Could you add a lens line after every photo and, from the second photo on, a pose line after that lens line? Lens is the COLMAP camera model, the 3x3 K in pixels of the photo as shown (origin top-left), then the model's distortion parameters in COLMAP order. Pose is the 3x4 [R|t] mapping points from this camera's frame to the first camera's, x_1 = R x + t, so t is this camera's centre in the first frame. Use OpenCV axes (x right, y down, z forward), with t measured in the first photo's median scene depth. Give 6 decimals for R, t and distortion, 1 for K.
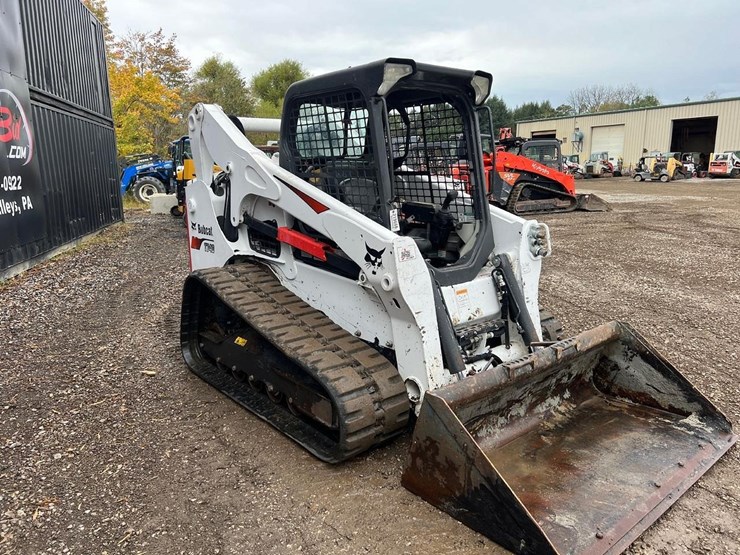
lens RADIAL K [[556.5, 0, 370.4], [0, 556.5, 274.2], [0, 0, 1]] dist [0.063373, -0.075527]
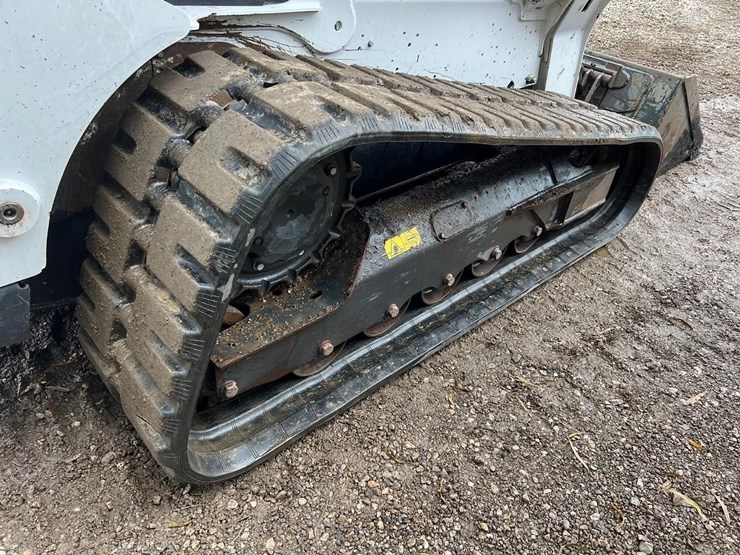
lens RADIAL K [[556.5, 0, 370.4], [0, 556.5, 274.2], [0, 0, 1]] dist [0.063373, -0.075527]
pose [[-0.042656, -0.586513, 0.808816, -0.605501], [0.107865, 0.802117, 0.587344, -0.101194], [-0.993250, 0.112296, 0.029049, 1.094952]]
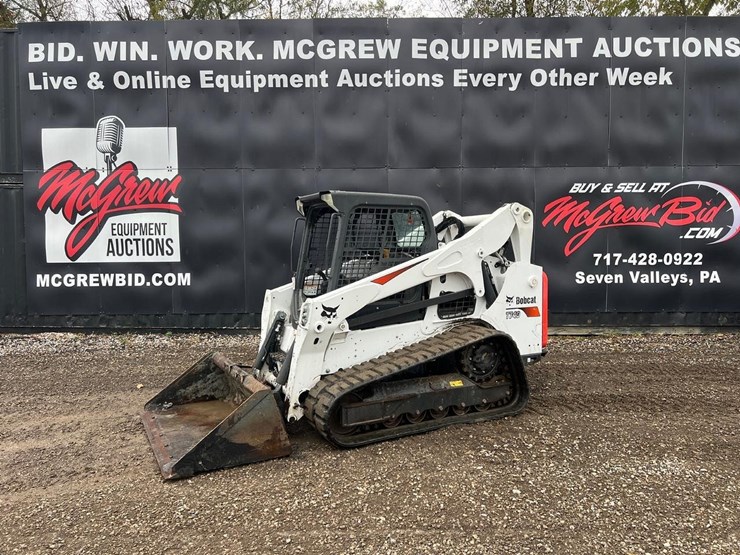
lens RADIAL K [[556.5, 0, 370.4], [0, 556.5, 274.2], [0, 0, 1]] dist [0.063373, -0.075527]
pose [[-0.231613, 0.063164, -0.970755, 1.542538], [-0.174553, 0.978996, 0.105347, -0.321401], [0.957020, 0.193848, -0.215723, 1.443615]]
